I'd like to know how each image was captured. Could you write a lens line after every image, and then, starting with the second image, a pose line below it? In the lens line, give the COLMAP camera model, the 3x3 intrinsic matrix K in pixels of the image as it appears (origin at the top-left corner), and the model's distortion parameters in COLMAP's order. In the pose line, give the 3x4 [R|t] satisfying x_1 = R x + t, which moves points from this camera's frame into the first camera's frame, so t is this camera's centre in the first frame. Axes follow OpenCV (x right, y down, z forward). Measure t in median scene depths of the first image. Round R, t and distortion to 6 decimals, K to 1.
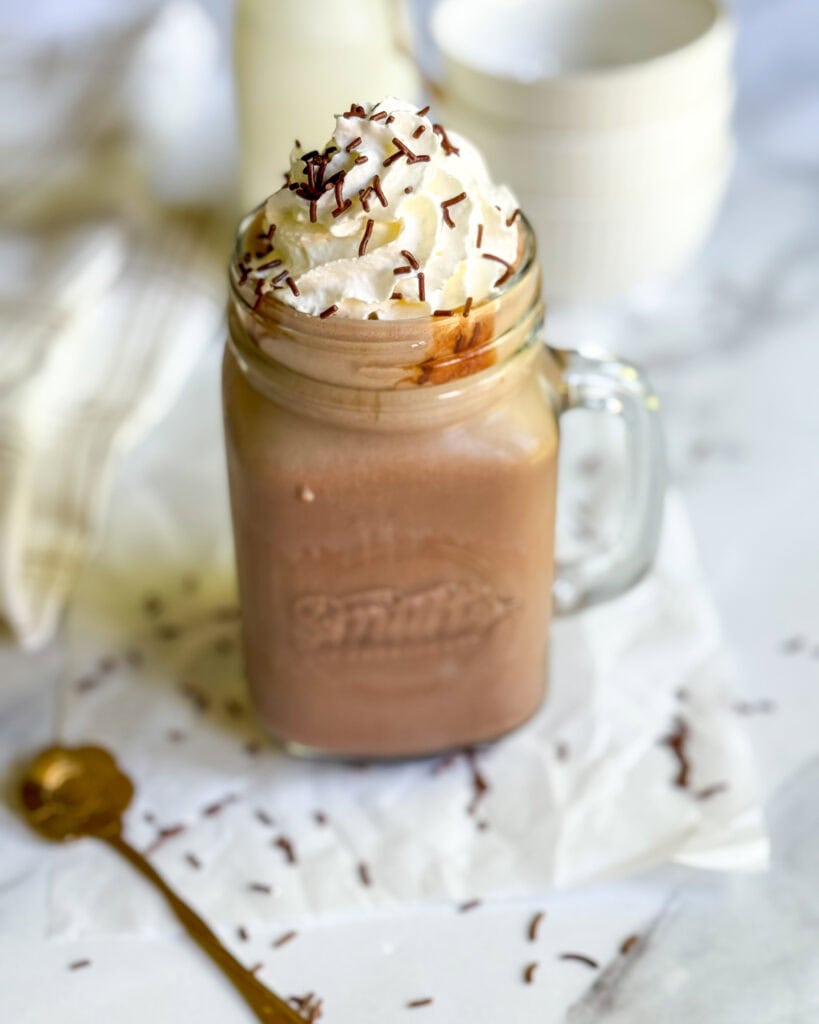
lens RADIAL K [[1773.1, 0, 408.5], [0, 1773.1, 511.3], [0, 0, 1]] dist [0.033120, 0.000000]
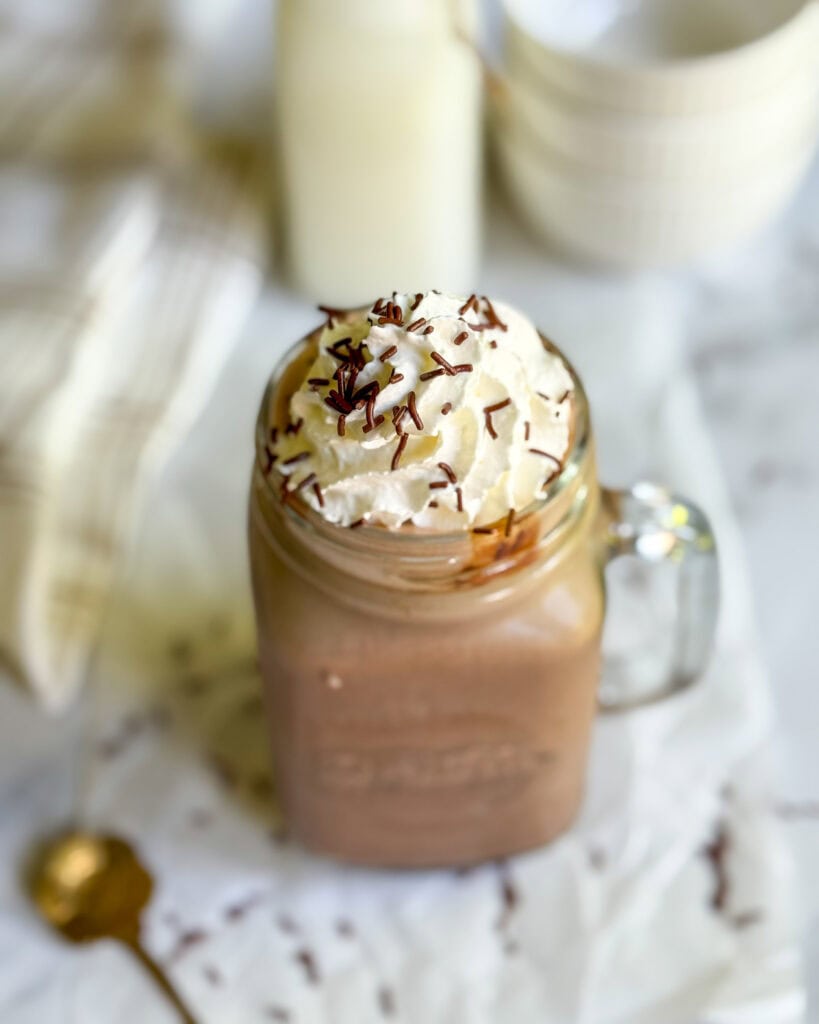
lens RADIAL K [[1773.1, 0, 412.2], [0, 1773.1, 478.7], [0, 0, 1]] dist [0.033120, 0.000000]
pose [[0.998865, 0.035426, -0.031823, 0.010038], [-0.028518, 0.980181, 0.196038, -0.265752], [0.038137, -0.194909, 0.980080, 0.090947]]
